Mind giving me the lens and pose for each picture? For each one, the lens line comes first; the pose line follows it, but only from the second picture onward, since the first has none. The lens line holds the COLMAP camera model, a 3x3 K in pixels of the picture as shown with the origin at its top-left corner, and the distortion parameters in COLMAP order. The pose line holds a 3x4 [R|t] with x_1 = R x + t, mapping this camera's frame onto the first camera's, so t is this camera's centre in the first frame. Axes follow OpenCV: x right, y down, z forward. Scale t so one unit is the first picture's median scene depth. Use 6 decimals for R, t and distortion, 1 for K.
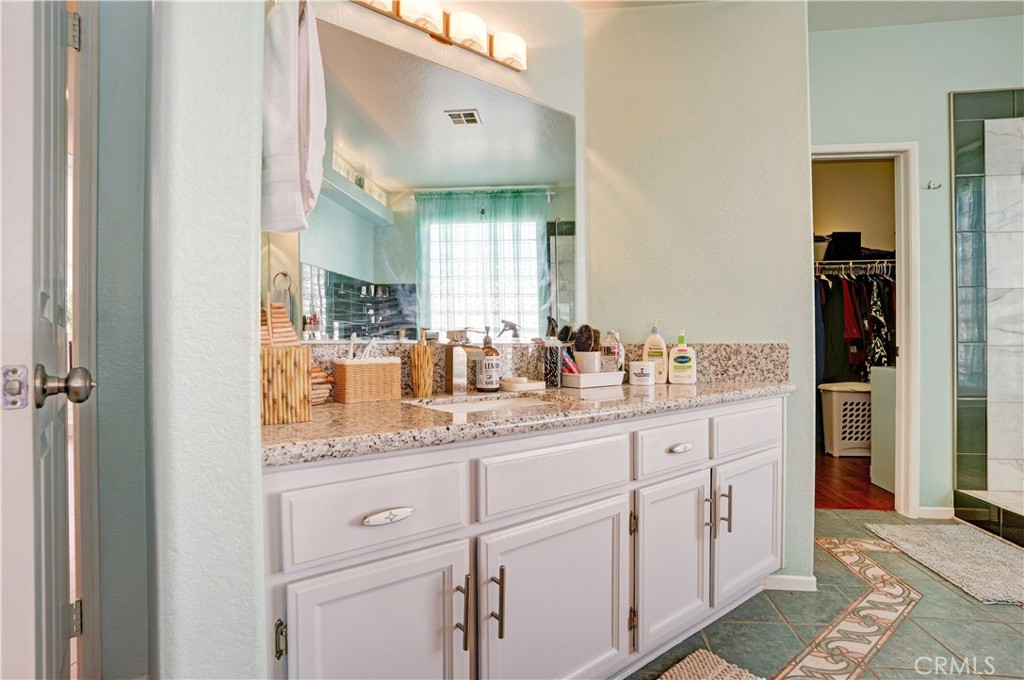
lens RADIAL K [[507.7, 0, 508.1], [0, 507.7, 342.6], [0, 0, 1]] dist [-0.085892, 0.039539]
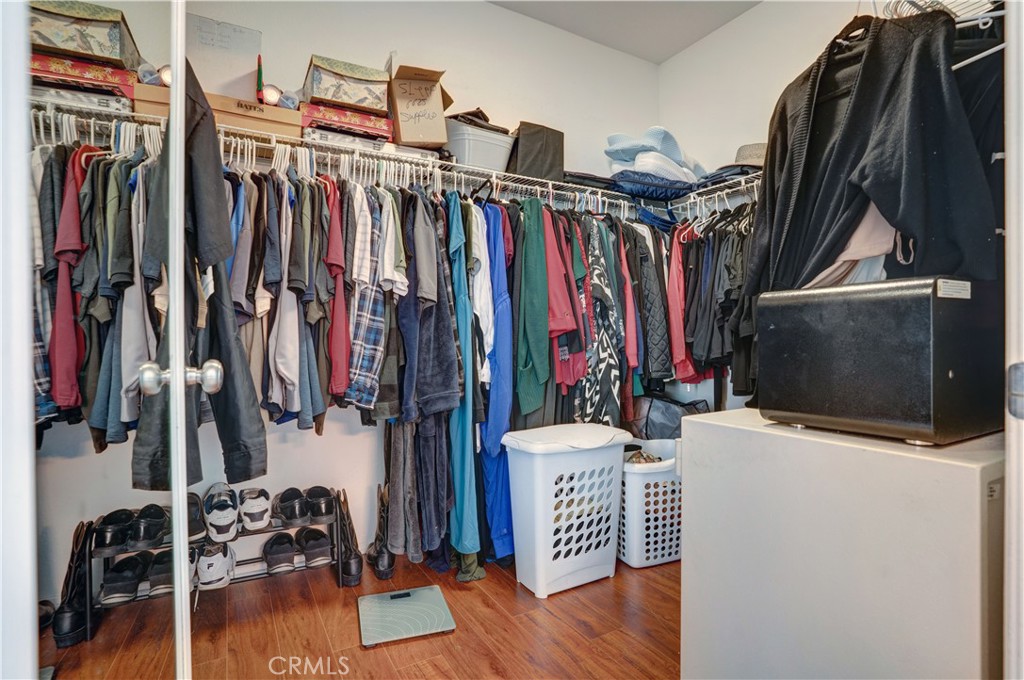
lens RADIAL K [[507.7, 0, 508.1], [0, 507.7, 342.6], [0, 0, 1]] dist [-0.085892, 0.039539]
pose [[0.802745, -0.009955, 0.596240, 0.370946], [0.009568, 0.999947, 0.003814, 0.000486], [-0.596246, 0.002643, 0.802797, 0.644029]]
